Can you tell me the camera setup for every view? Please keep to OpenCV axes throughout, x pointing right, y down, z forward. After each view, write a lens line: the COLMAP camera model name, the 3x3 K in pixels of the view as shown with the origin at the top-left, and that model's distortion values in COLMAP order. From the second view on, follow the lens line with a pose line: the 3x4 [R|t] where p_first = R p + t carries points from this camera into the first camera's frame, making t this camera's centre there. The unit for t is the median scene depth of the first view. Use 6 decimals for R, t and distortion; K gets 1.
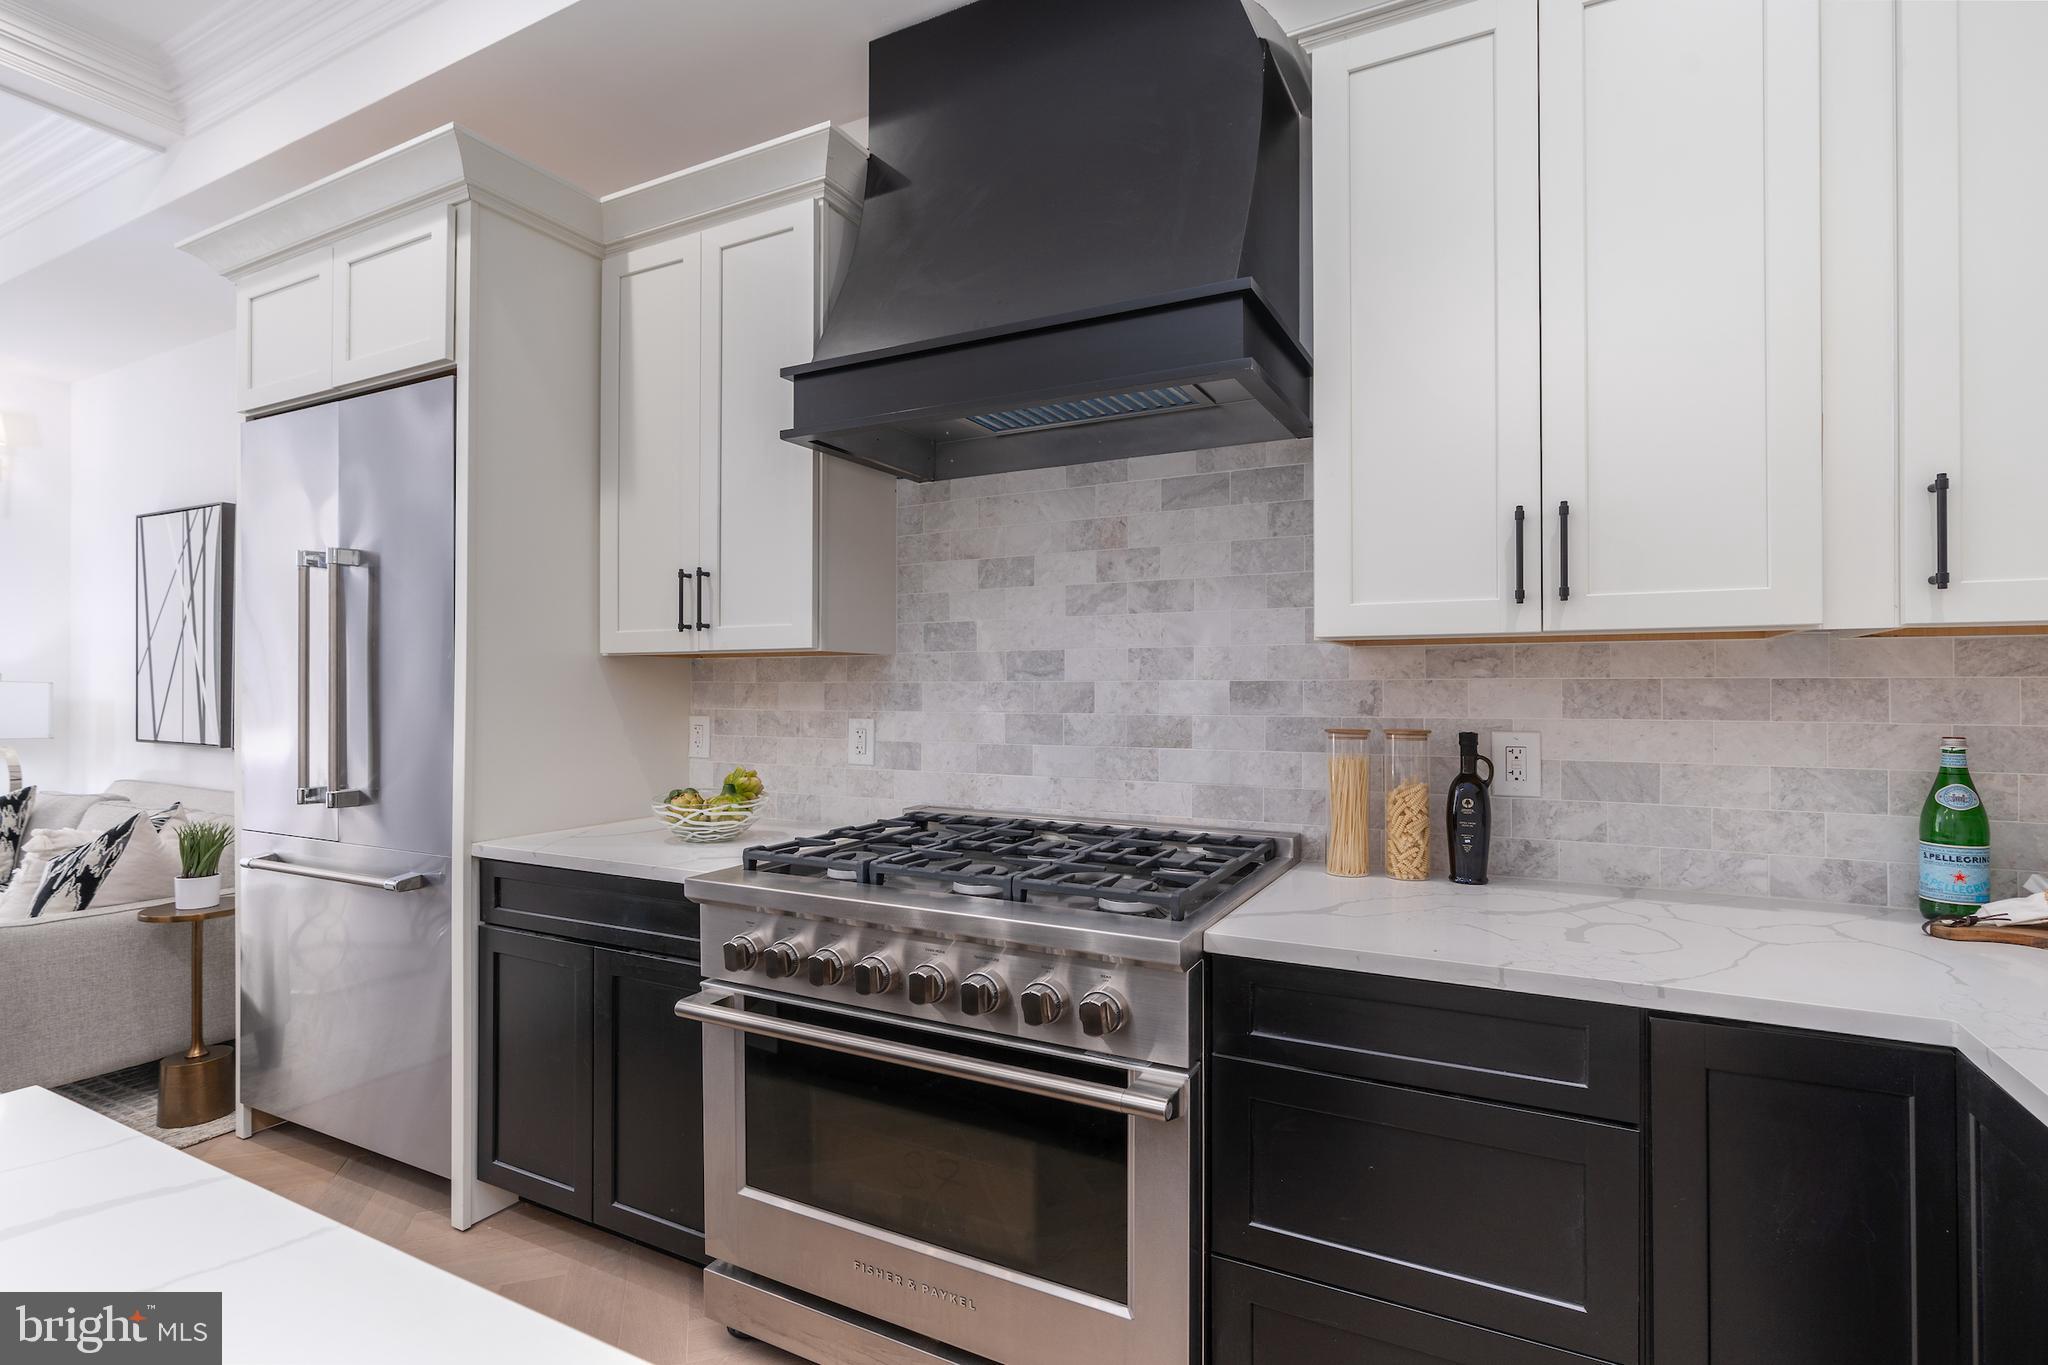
lens RADIAL K [[912.2, 0, 1029.0], [0, 912.2, 686.2], [0, 0, 1]] dist [-0.001568, 0.000701]
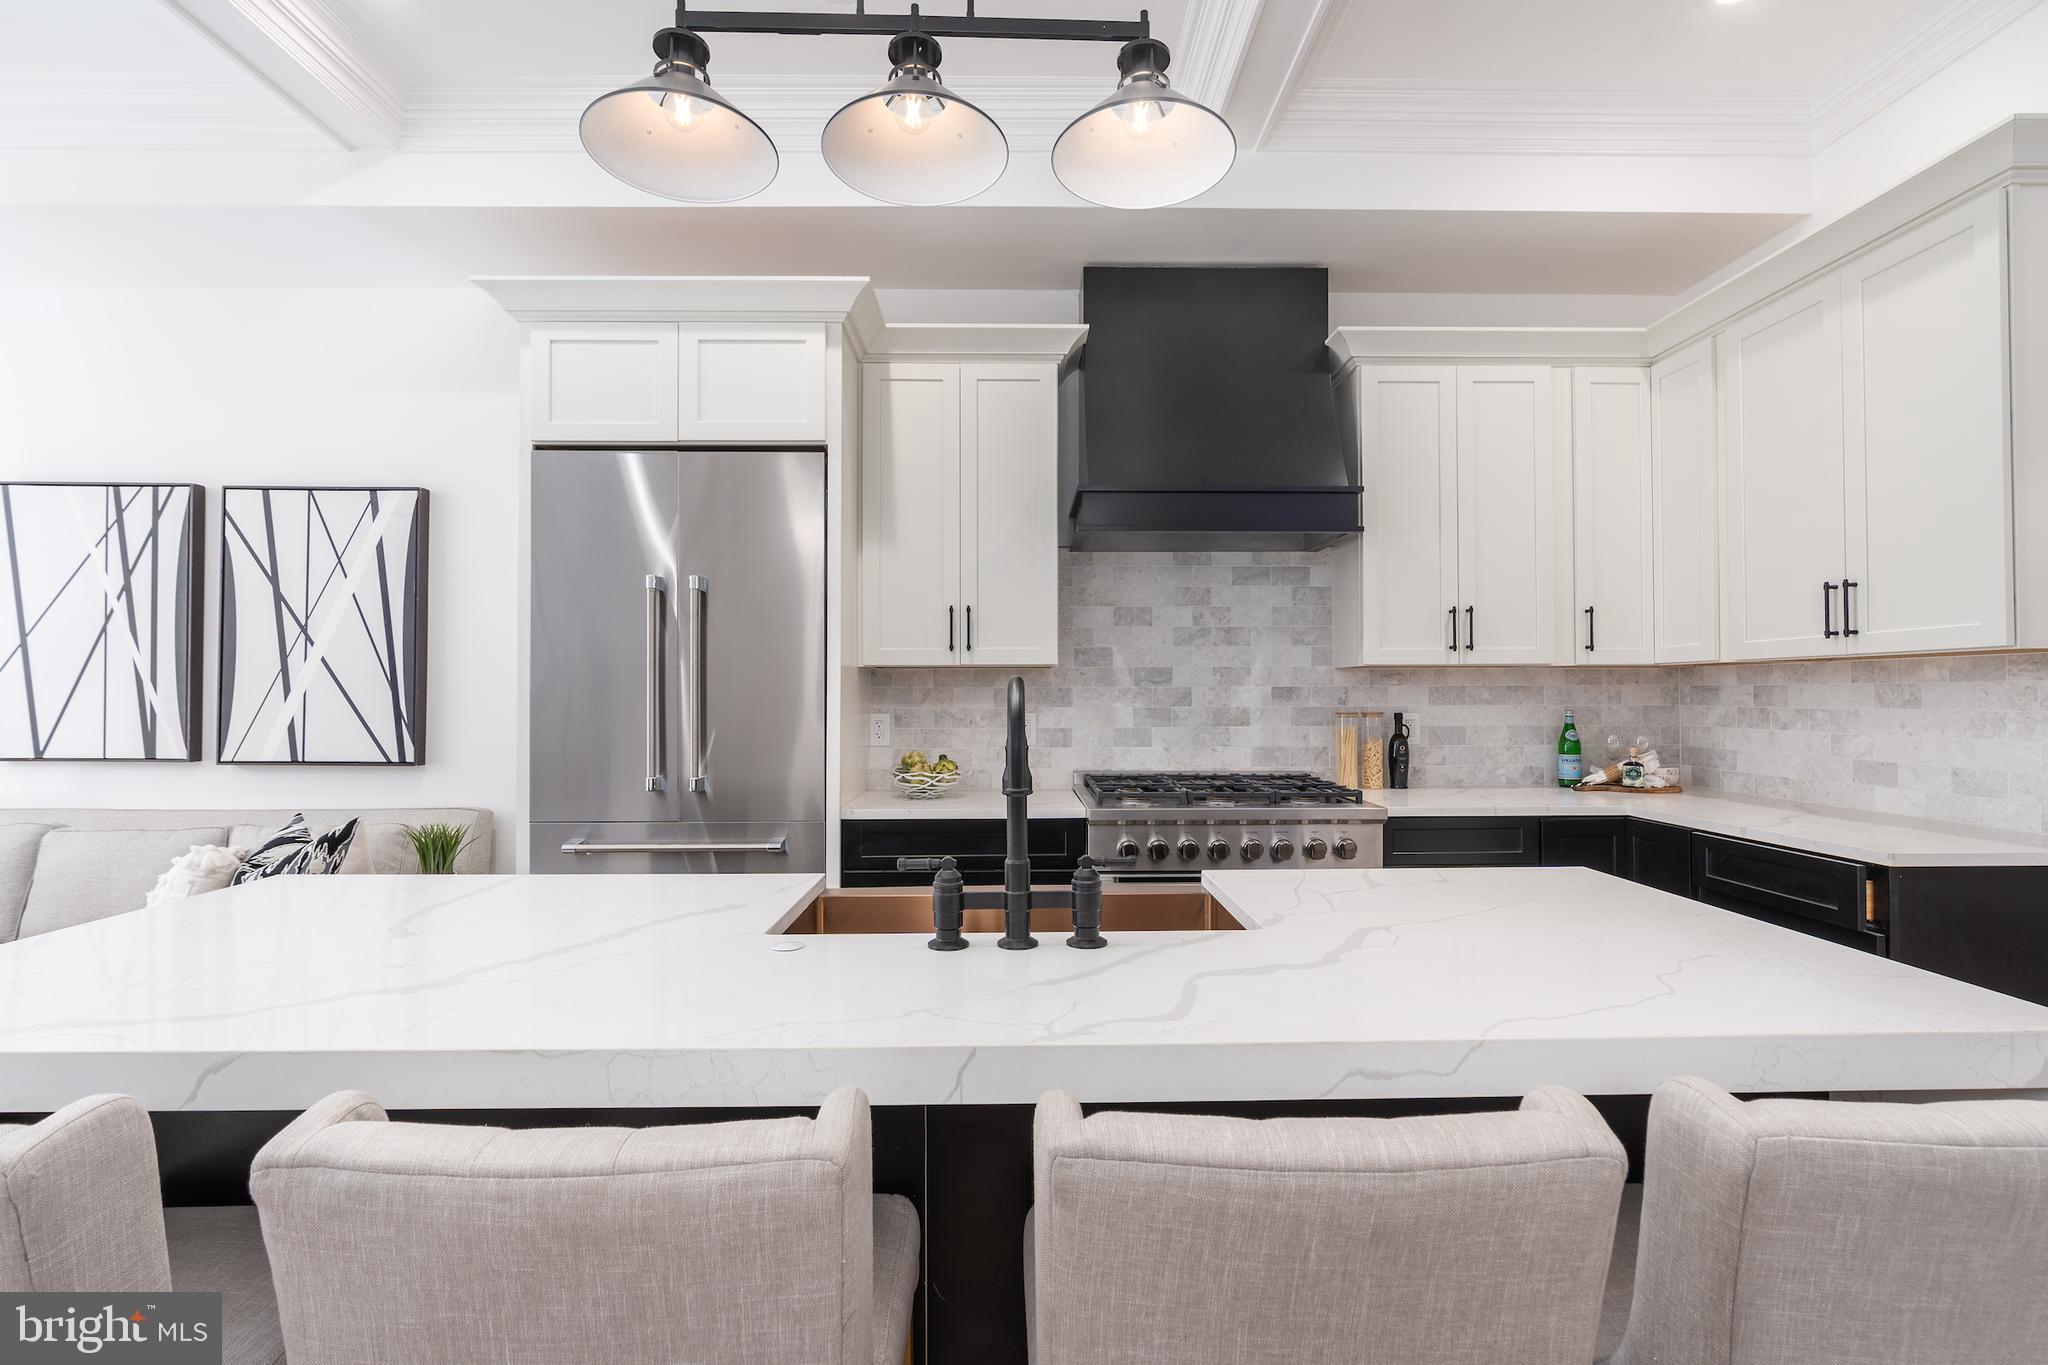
lens RADIAL K [[936.9, 0, 1021.4], [0, 936.9, 689.8], [0, 0, 1]] dist [-0.000252, -0.000159]
pose [[0.869054, -0.001259, 0.494716, -1.019261], [0.002178, 0.999997, -0.001282, 0.001368], [-0.494712, 0.002192, 0.869054, -0.299376]]
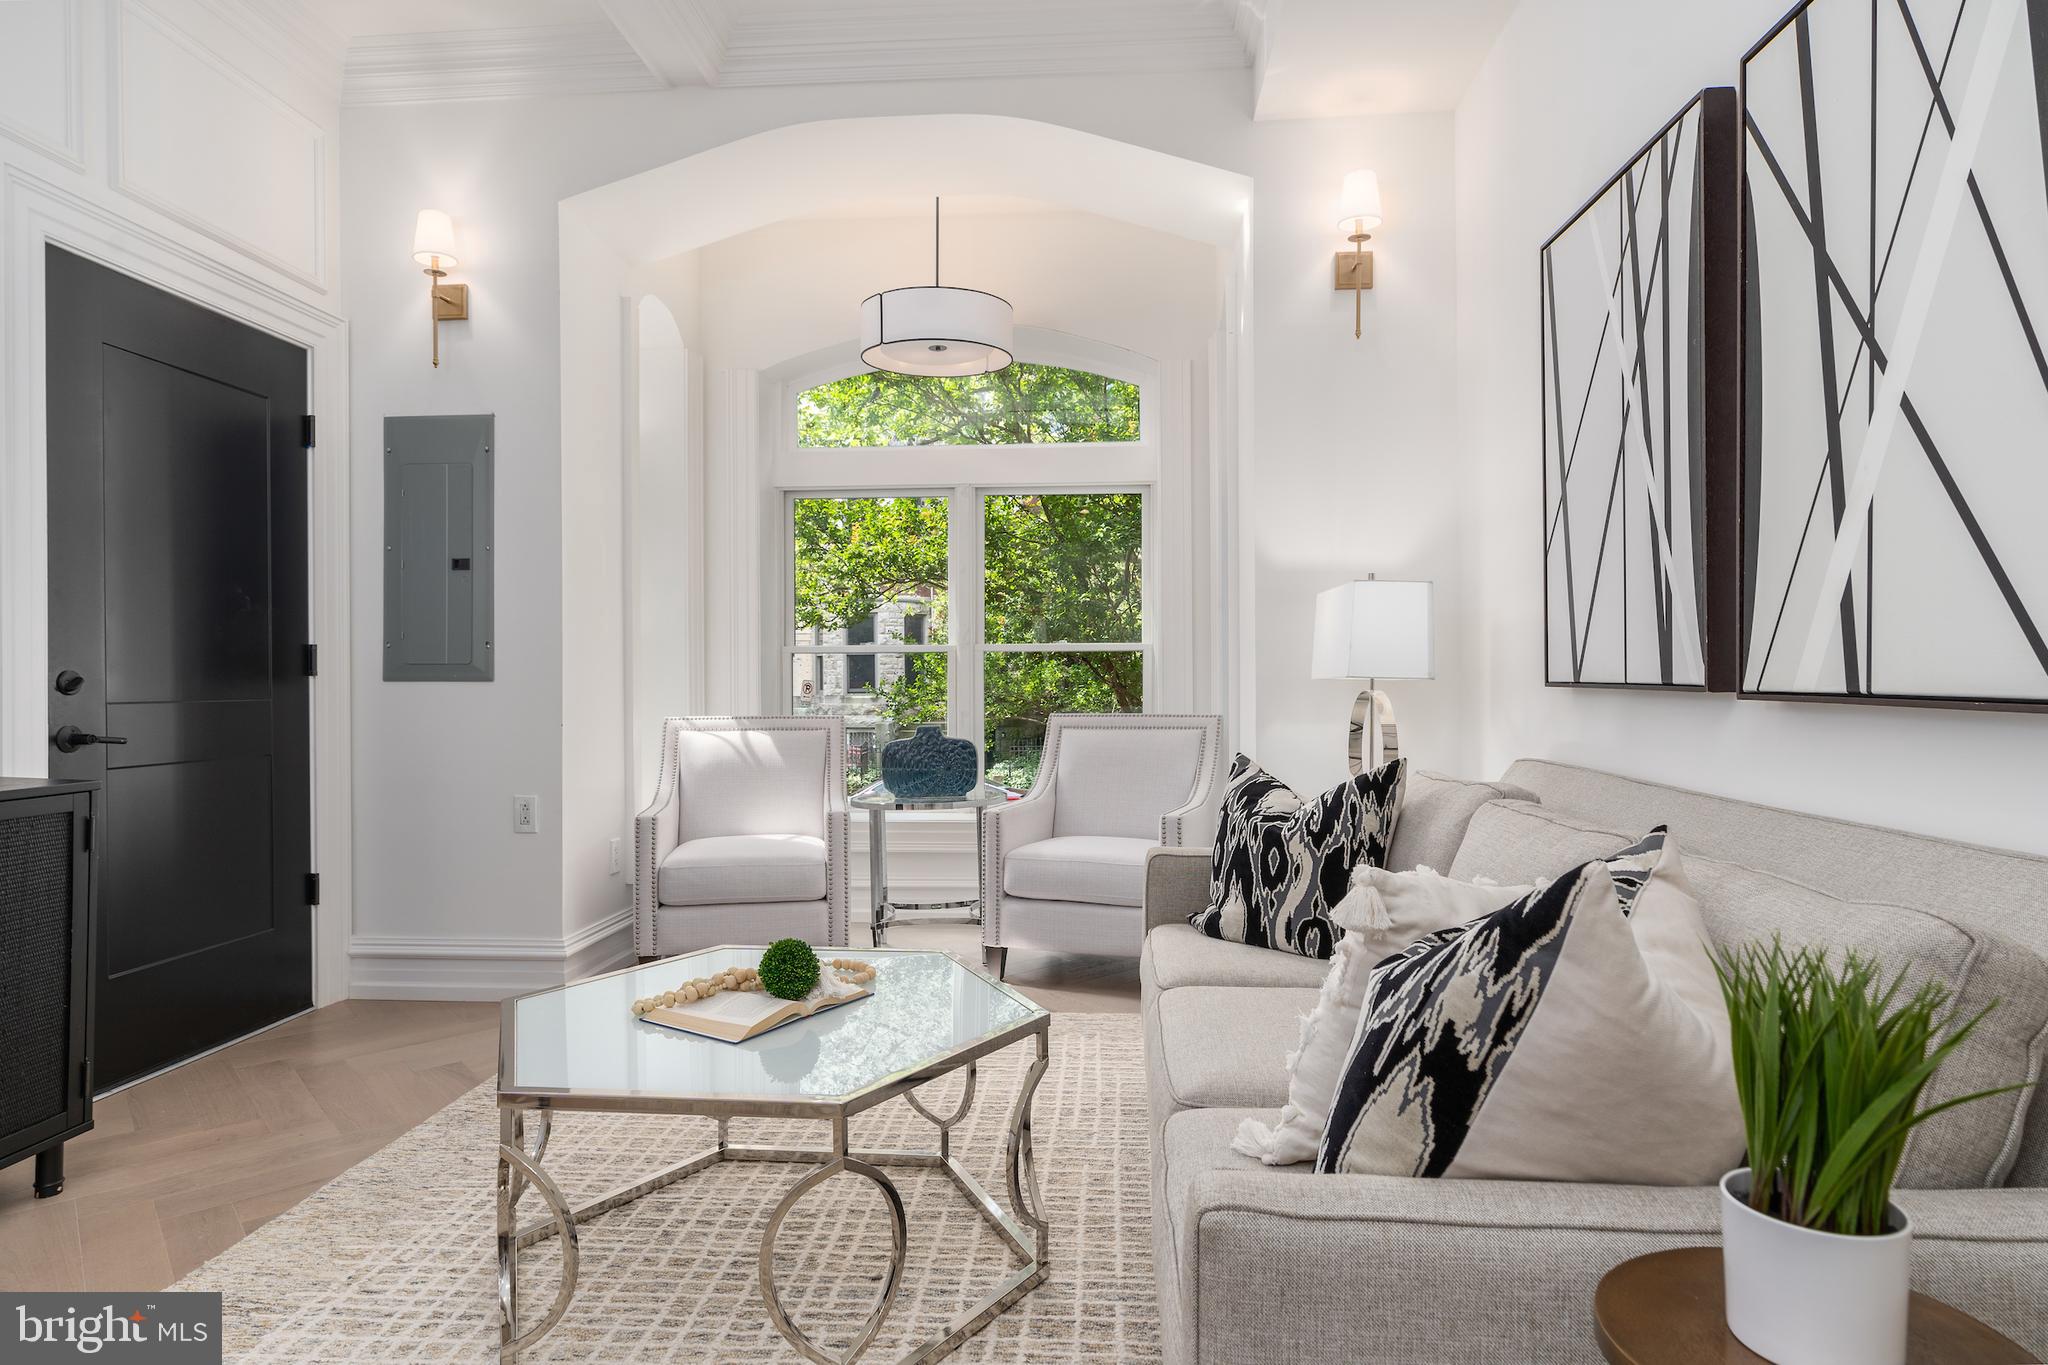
lens RADIAL K [[1112.7, 0, 1113.2], [0, 1112.7, 684.3], [0, 0, 1]] dist [-0.002813, 0.000597]
pose [[0.424166, -0.007073, -0.905557, -0.879158], [0.010682, 0.999939, -0.002807, 0.100915], [0.905521, -0.008482, 0.424216, 0.875806]]
